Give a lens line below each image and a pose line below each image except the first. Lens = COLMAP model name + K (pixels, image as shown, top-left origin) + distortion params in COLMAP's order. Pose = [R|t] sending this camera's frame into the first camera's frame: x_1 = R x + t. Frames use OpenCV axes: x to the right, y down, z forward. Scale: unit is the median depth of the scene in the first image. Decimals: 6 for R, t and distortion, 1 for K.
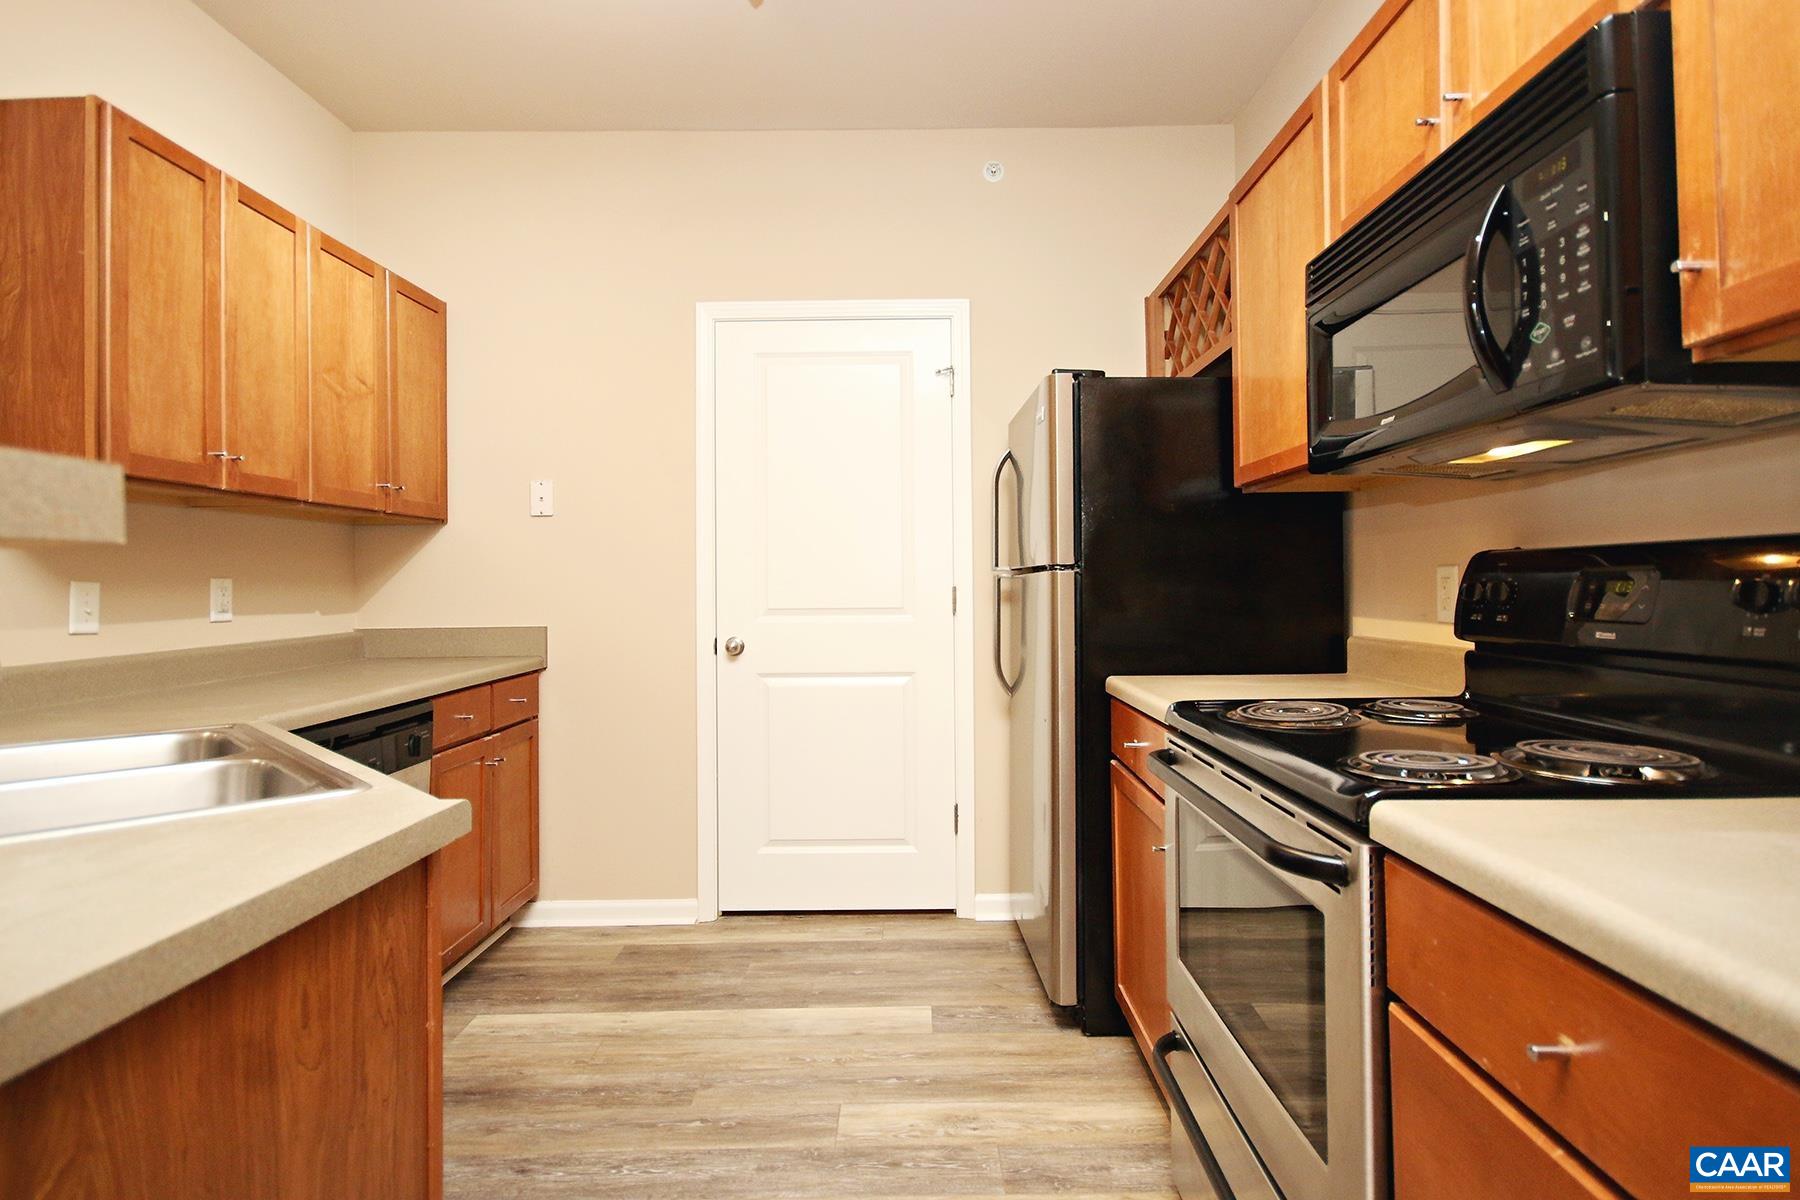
lens RADIAL K [[890.7, 0, 921.6], [0, 890.7, 582.5], [0, 0, 1]] dist [-0.002909, -0.001087]
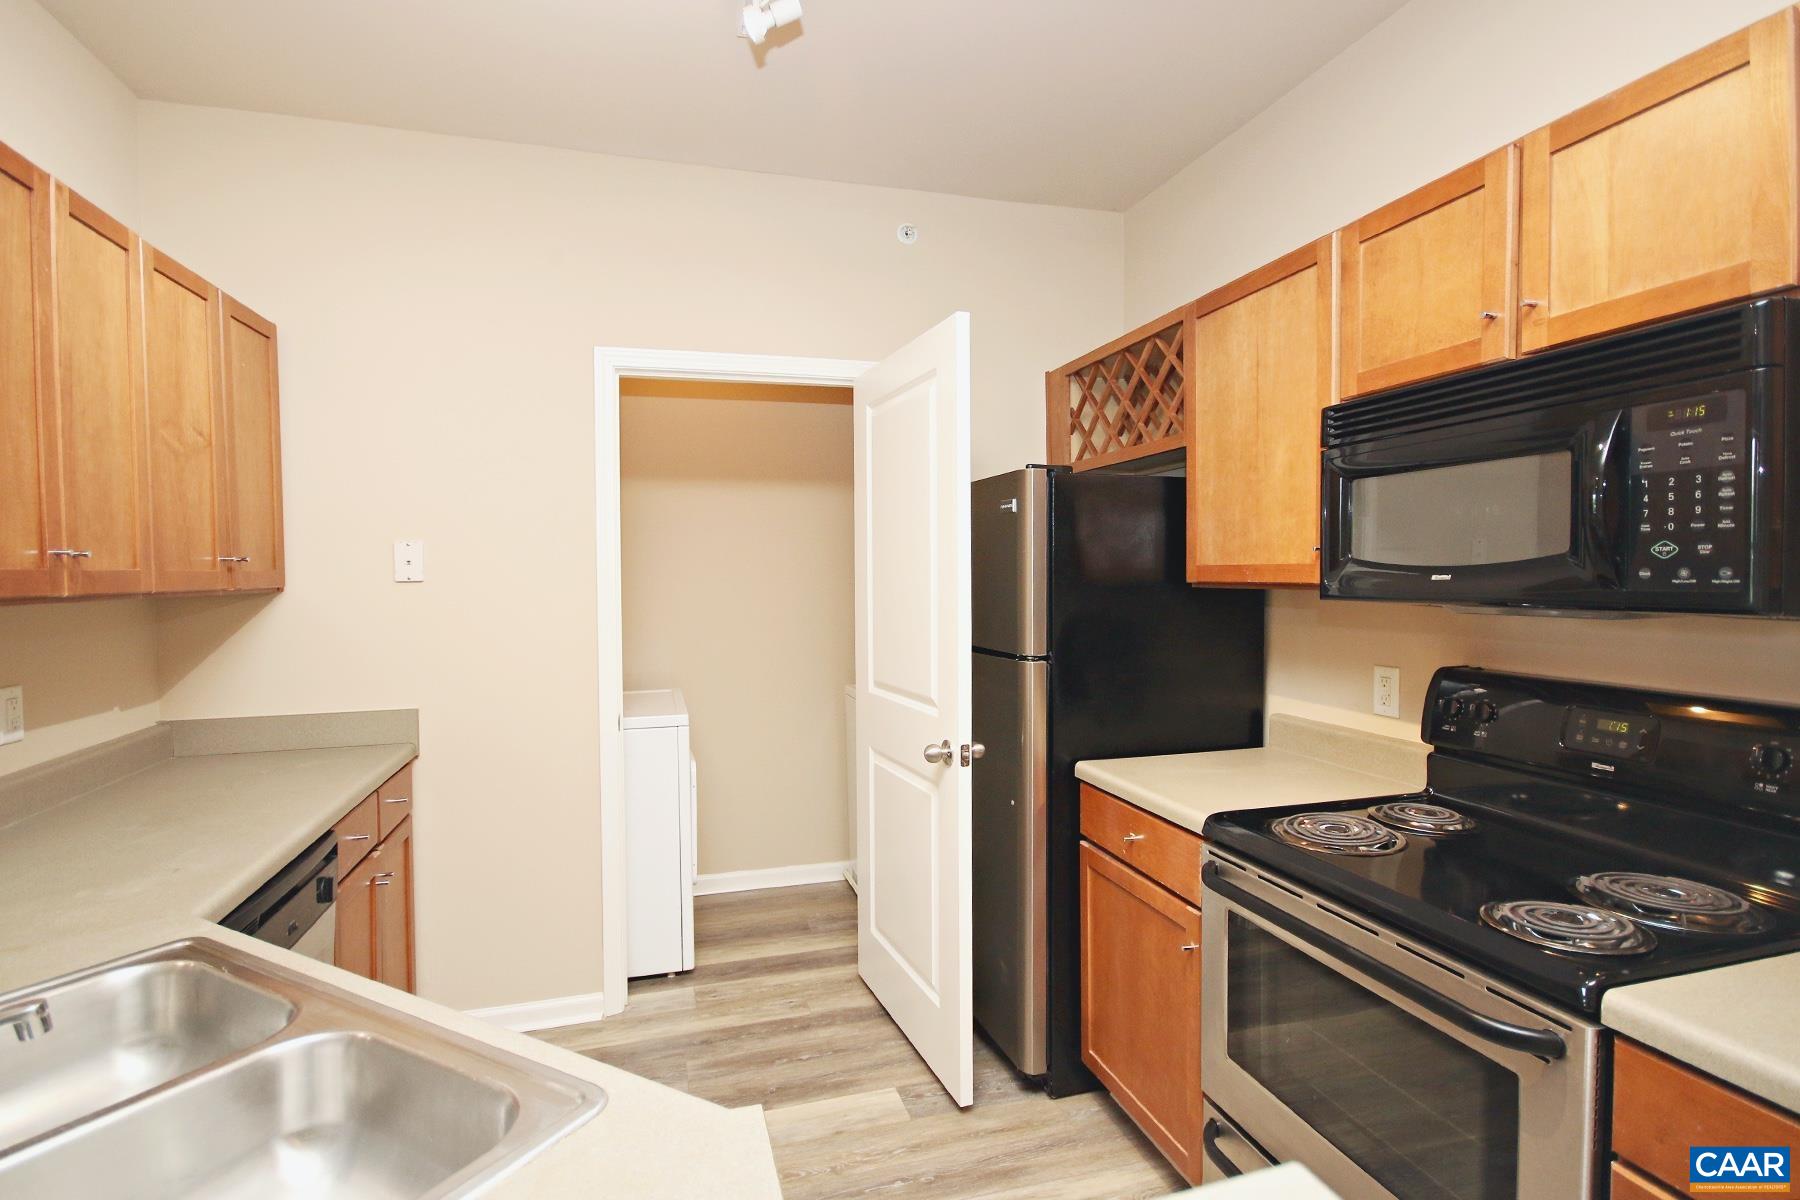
lens RADIAL K [[860.5, 0, 894.2], [0, 860.5, 607.8], [0, 0, 1]] dist [0.000142, -0.007058]
pose [[0.963768, -0.008074, 0.266621, -0.273012], [-0.002656, 0.999202, 0.039861, -0.118338], [-0.266730, -0.039125, 0.962977, 0.091072]]
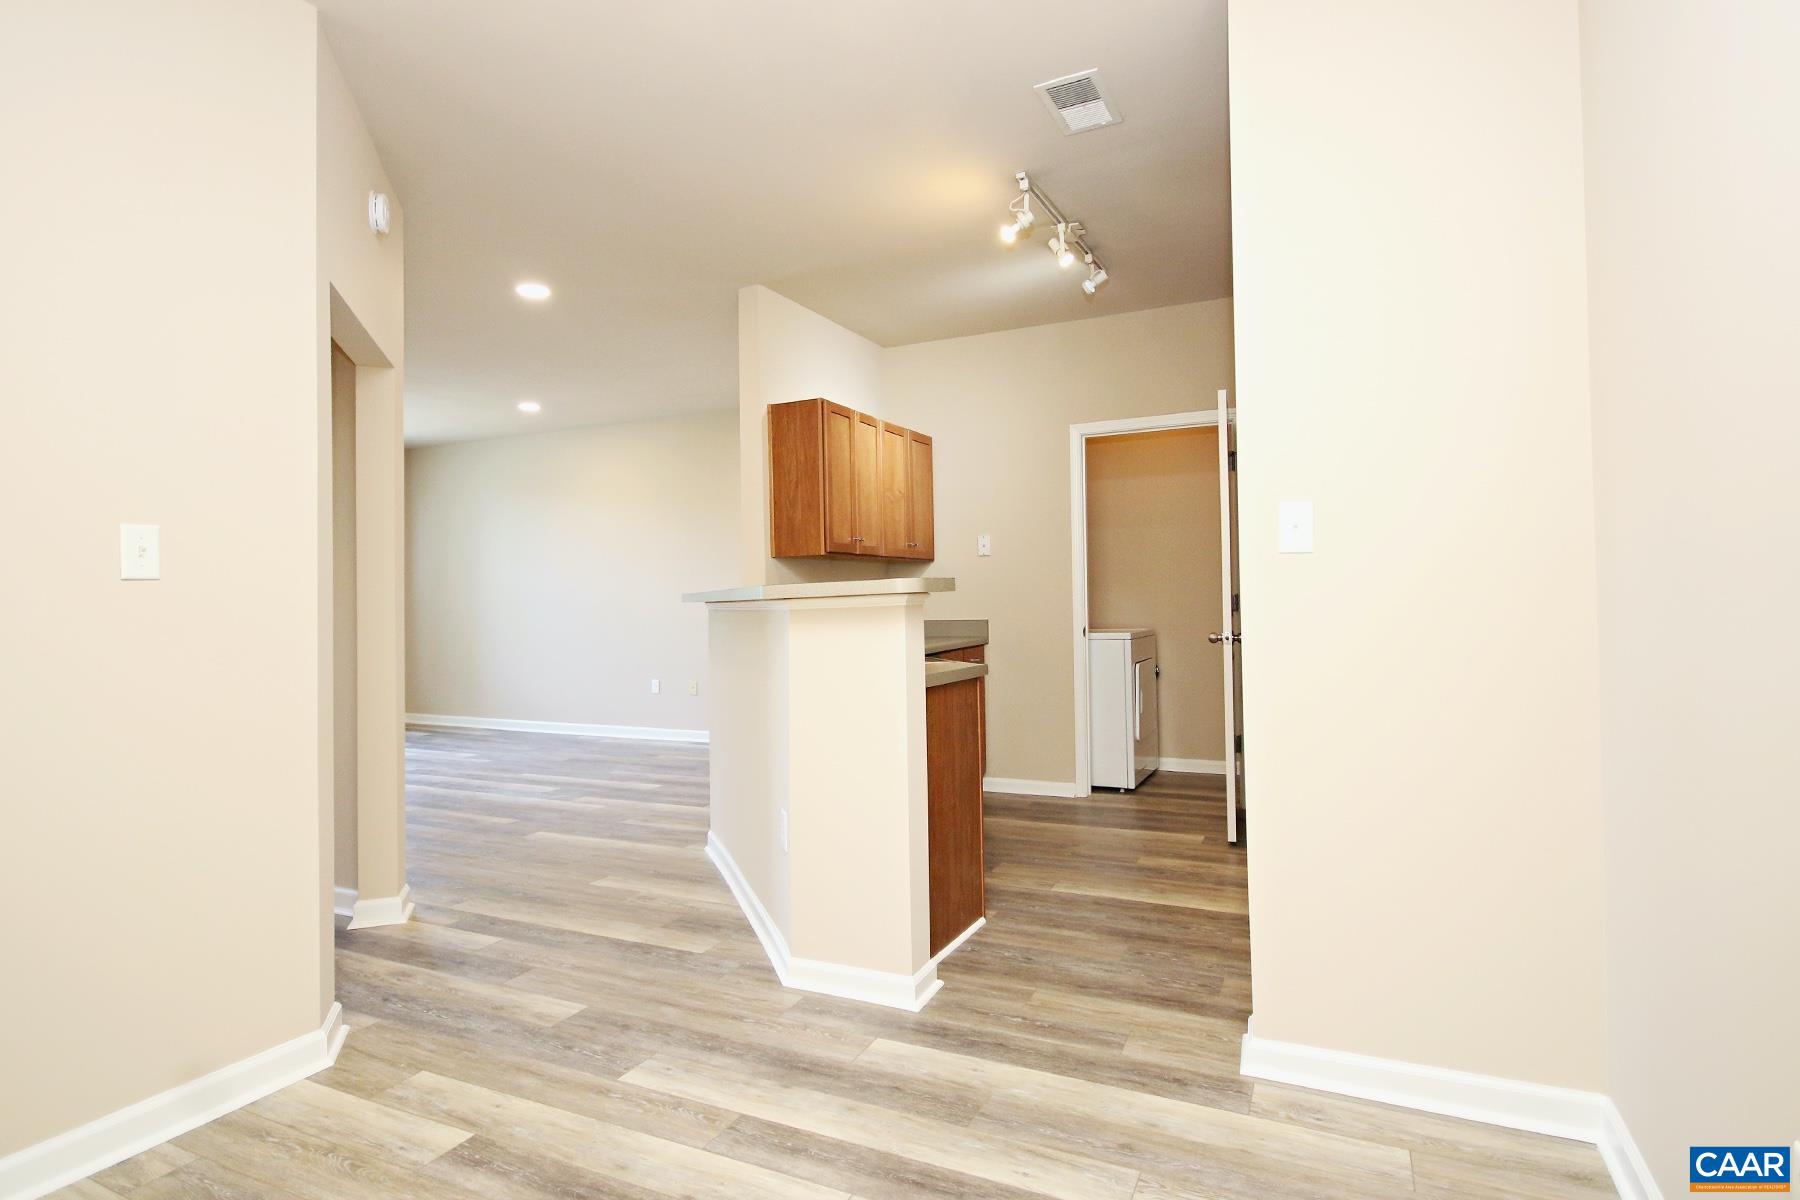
lens RADIAL K [[890.7, 0, 921.6], [0, 890.7, 582.5], [0, 0, 1]] dist [-0.002909, -0.001087]
pose [[0.907952, -0.016041, -0.418768, 0.264545], [0.014181, 0.999871, -0.007554, -0.015722], [0.418835, 0.000920, 0.908062, -0.880179]]
